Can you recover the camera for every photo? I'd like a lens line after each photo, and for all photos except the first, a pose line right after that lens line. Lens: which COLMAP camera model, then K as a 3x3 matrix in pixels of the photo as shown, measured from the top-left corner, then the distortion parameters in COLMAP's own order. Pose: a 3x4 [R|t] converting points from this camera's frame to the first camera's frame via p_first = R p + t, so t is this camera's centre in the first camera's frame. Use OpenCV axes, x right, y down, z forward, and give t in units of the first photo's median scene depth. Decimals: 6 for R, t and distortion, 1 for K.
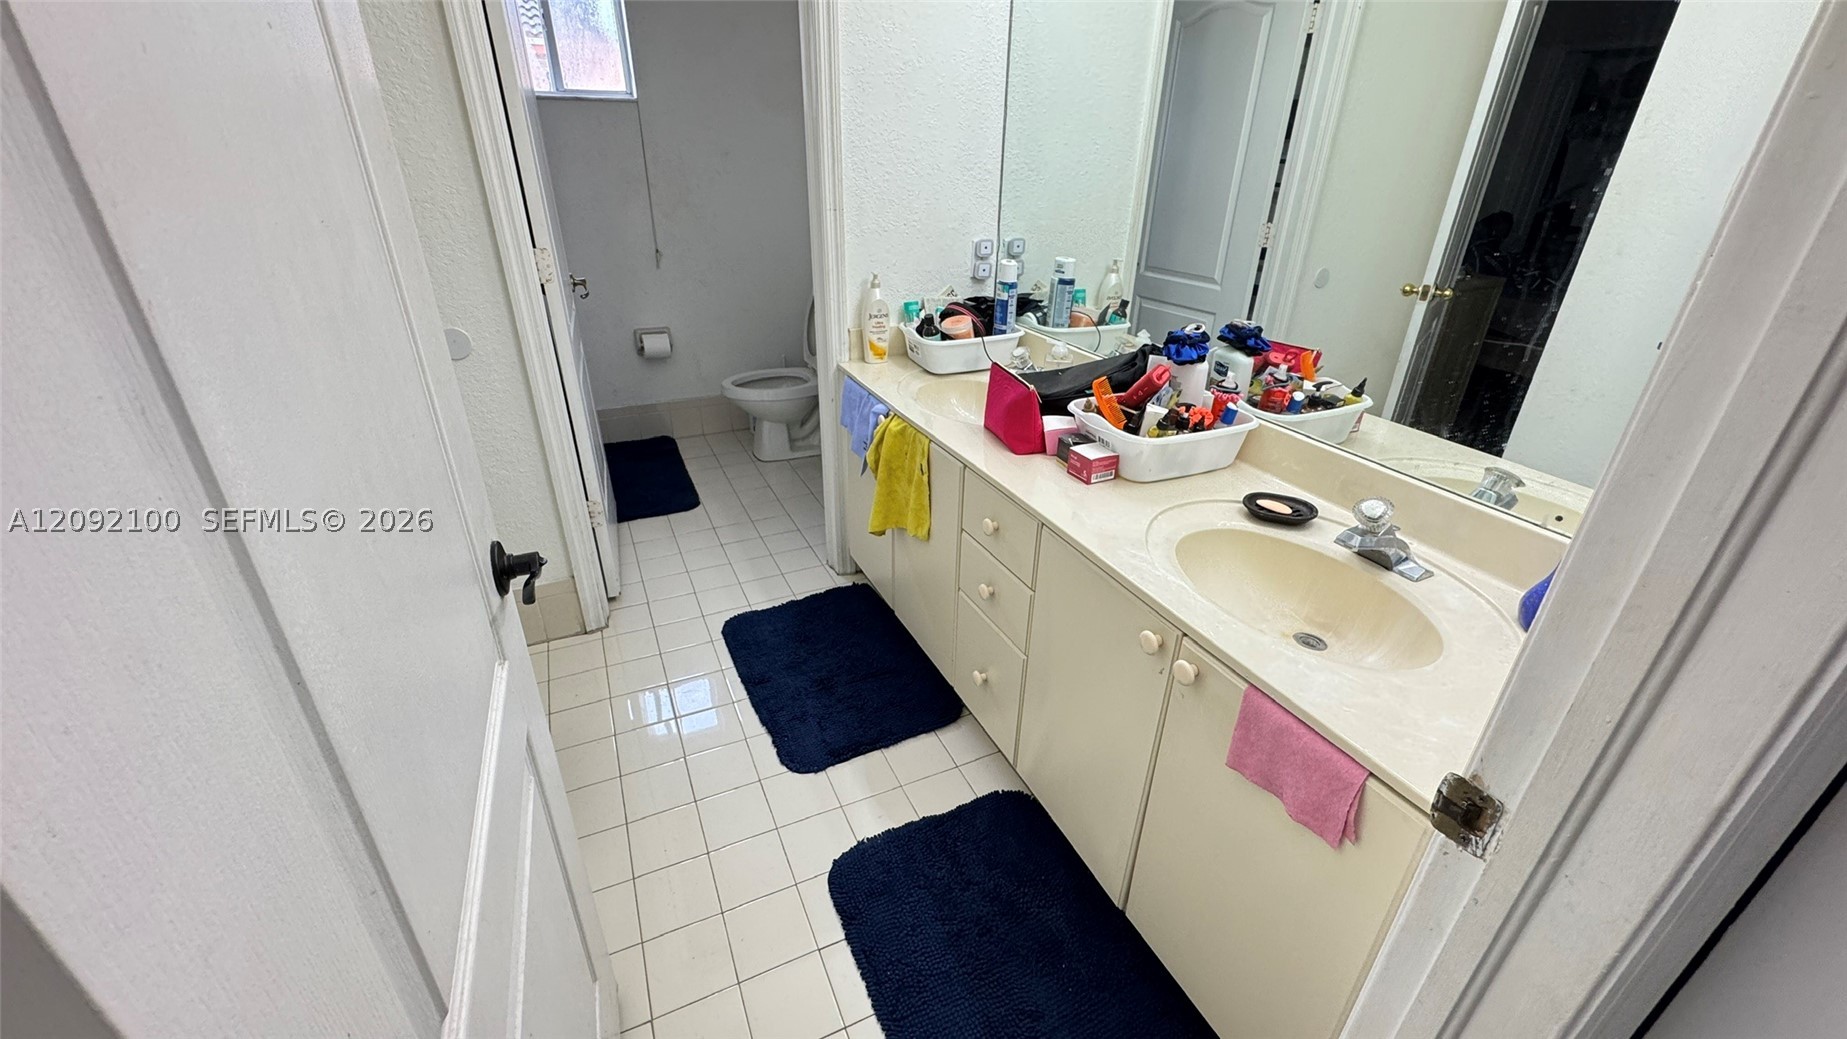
lens RADIAL K [[740.4, 0, 924.5], [0, 740.4, 518.5], [0, 0, 1]] dist [0.000194, 0.000402]
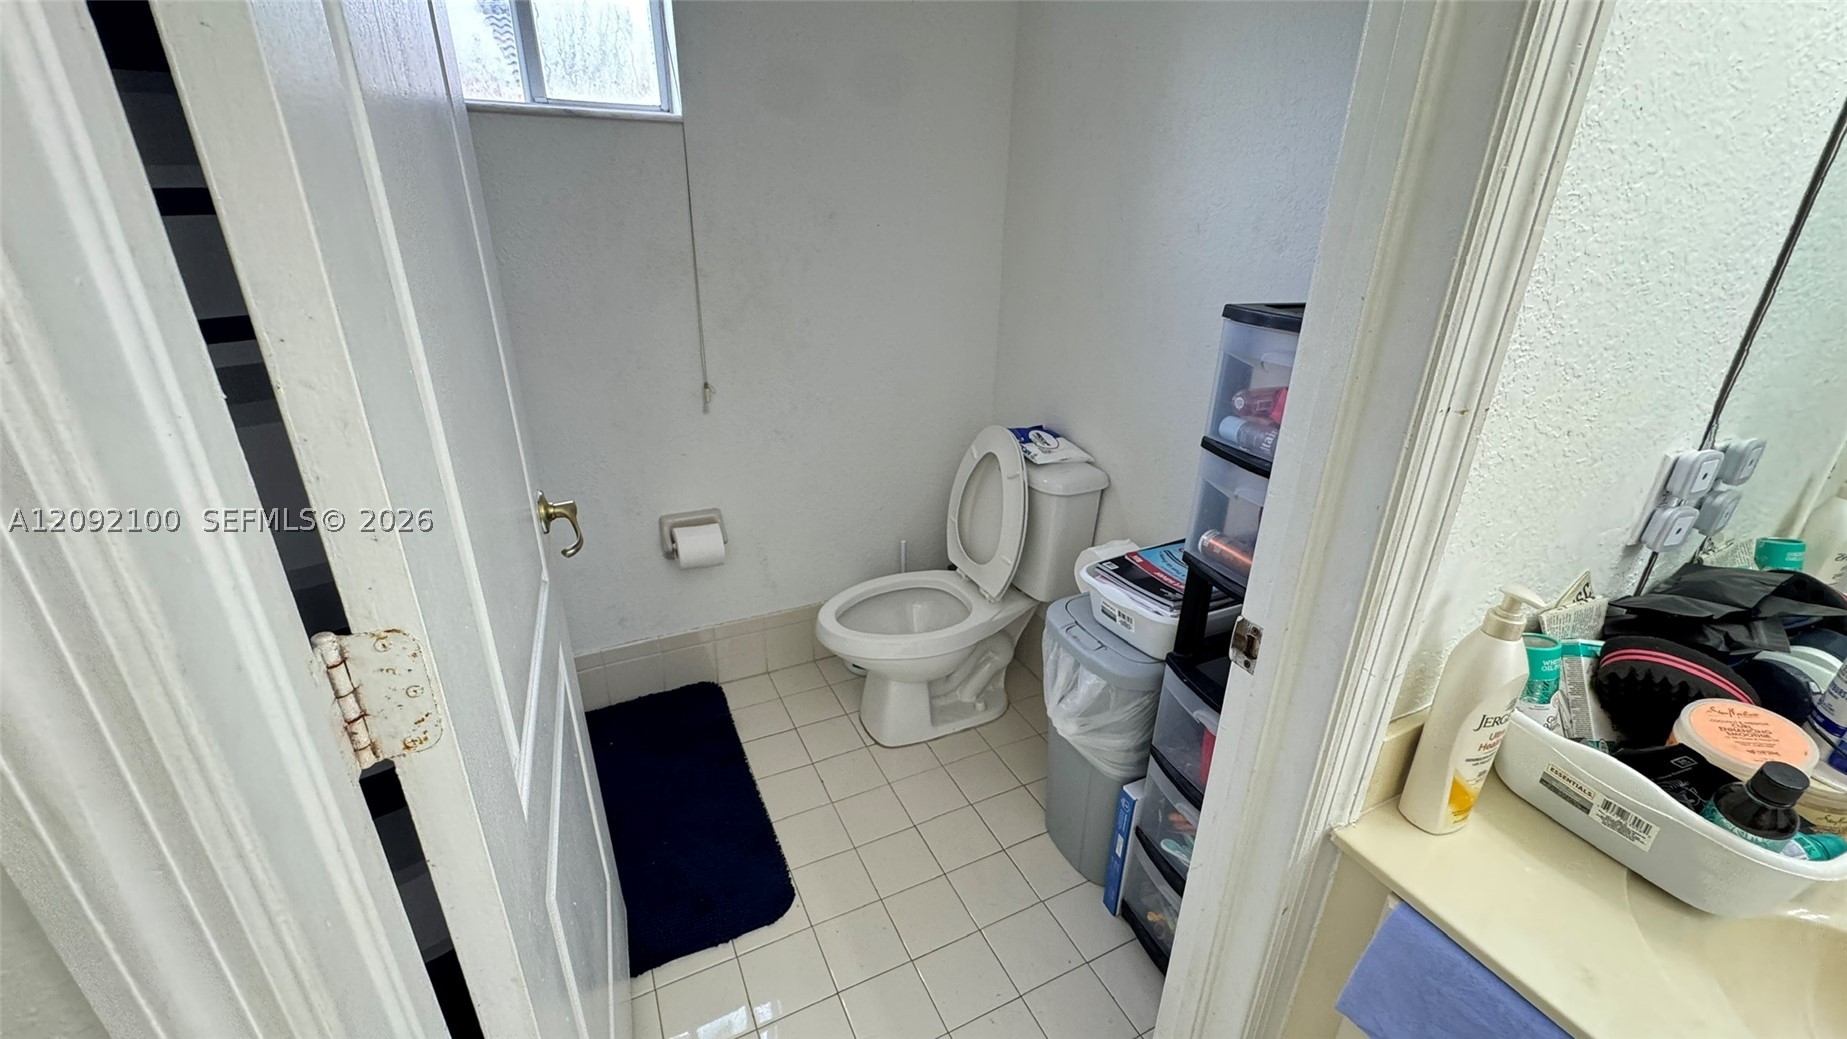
lens RADIAL K [[740.4, 0, 919.5], [0, 740.4, 521.1], [0, 0, 1]] dist [0.000194, 0.000402]
pose [[0.999937, -0.003166, 0.010798, -0.217771], [0.003871, 0.997821, -0.065872, -0.233282], [-0.010566, 0.065910, 0.997770, 0.472065]]
